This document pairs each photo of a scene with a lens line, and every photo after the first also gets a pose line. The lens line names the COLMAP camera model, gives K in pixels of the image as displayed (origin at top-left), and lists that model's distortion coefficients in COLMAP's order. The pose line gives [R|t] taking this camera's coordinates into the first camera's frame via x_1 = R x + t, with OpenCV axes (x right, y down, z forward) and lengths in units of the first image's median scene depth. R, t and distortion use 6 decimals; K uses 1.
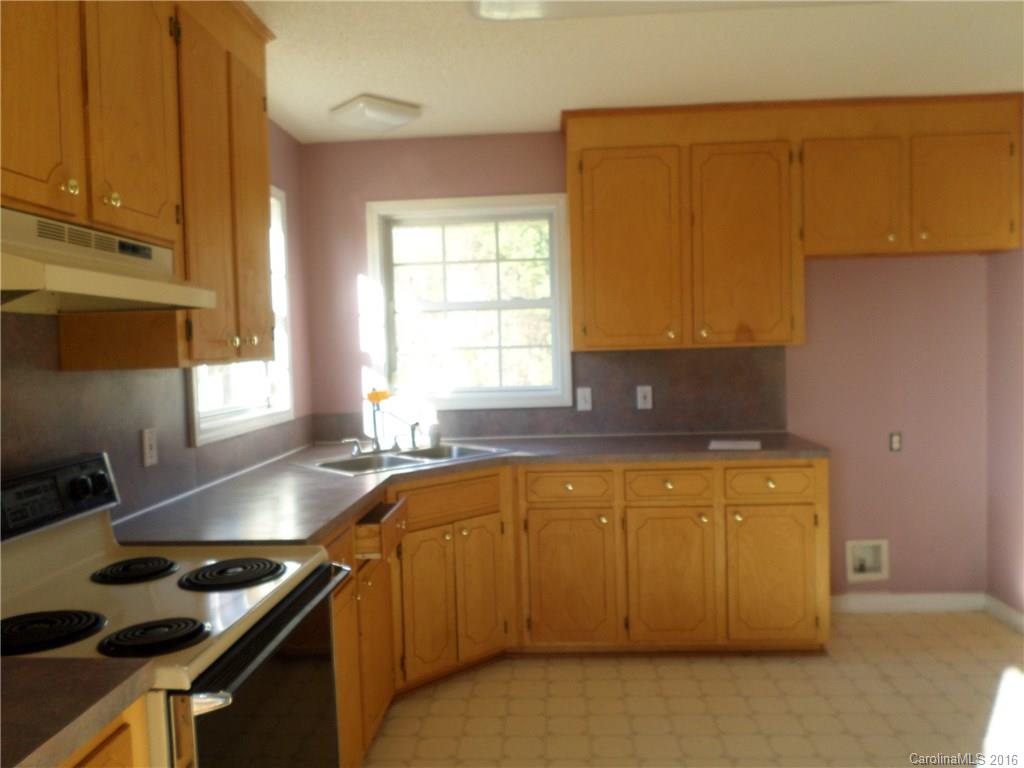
lens RADIAL K [[790.0, 0, 512.0], [0, 790.0, 384.0], [0, 0, 1]] dist [0.008253, 0.005966]
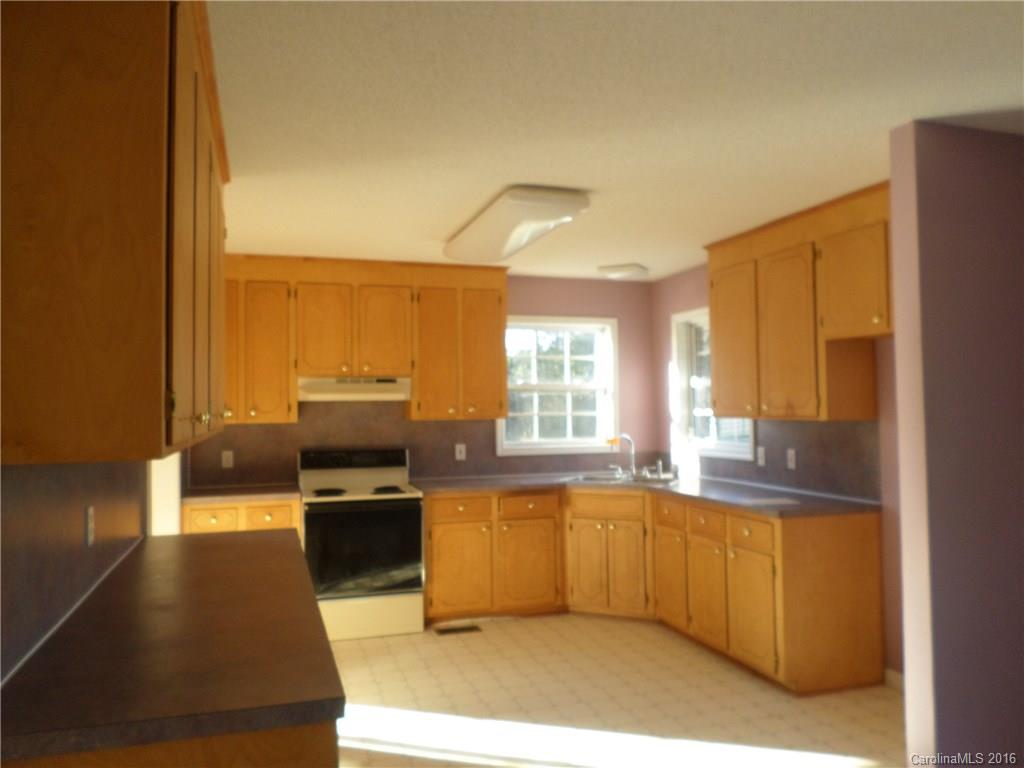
lens RADIAL K [[733.9, 0, 512.0], [0, 733.9, 384.0], [0, 0, 1]] dist [-0.004569, 0.000094]
pose [[0.374401, -0.008643, -0.927227, 2.039737], [-0.044546, 0.998634, -0.027296, -0.092714], [0.926196, 0.051524, 0.373505, 0.359469]]
